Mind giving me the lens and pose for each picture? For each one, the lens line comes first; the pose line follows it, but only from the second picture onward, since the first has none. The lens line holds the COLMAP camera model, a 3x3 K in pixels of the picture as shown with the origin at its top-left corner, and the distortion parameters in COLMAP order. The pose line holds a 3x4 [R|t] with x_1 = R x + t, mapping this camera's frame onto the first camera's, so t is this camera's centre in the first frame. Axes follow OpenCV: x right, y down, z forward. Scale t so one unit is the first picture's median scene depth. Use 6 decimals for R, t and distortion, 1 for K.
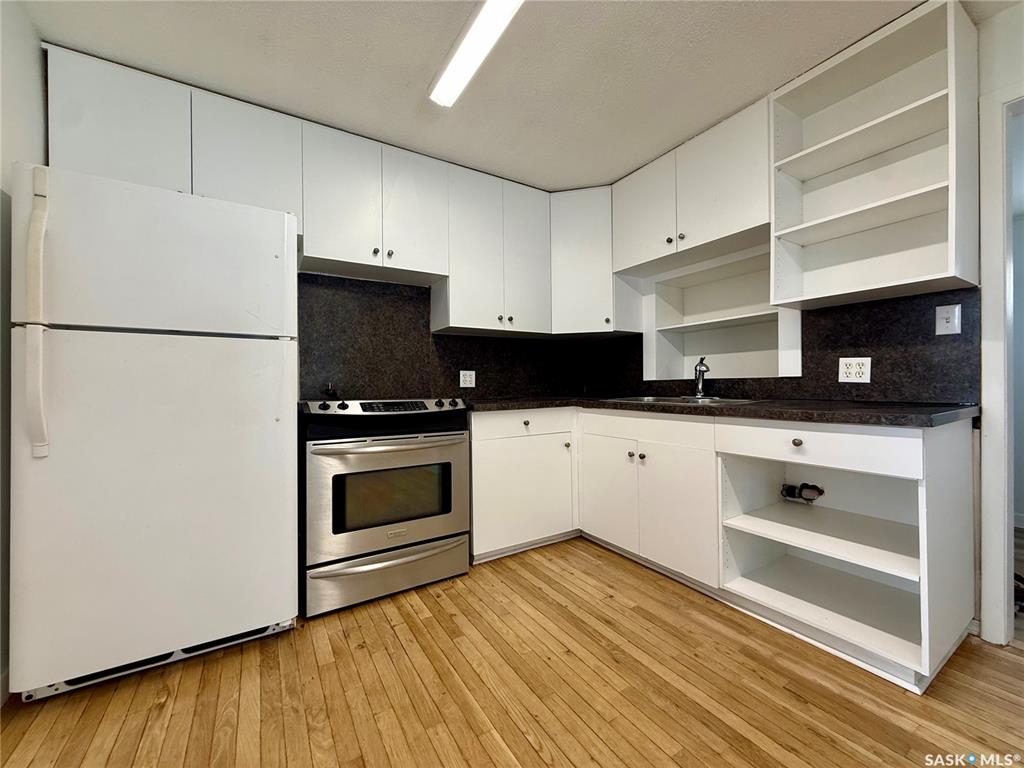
lens RADIAL K [[407.1, 0, 515.6], [0, 407.1, 386.5], [0, 0, 1]] dist [0.000477, -0.000792]
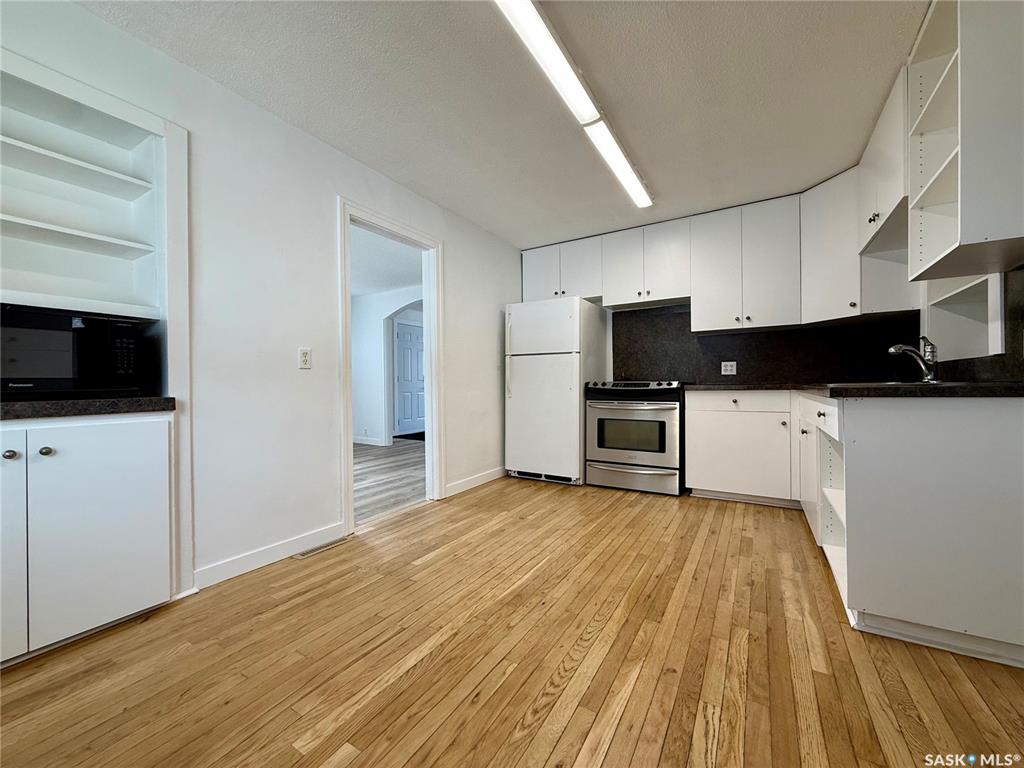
lens RADIAL K [[407.1, 0, 502.3], [0, 407.1, 384.0], [0, 0, 1]] dist [0.000477, -0.000792]
pose [[0.432920, 0.006403, -0.901410, 1.107449], [0.001101, 0.999970, 0.007633, 0.031346], [0.901432, -0.004297, 0.432900, -0.283830]]
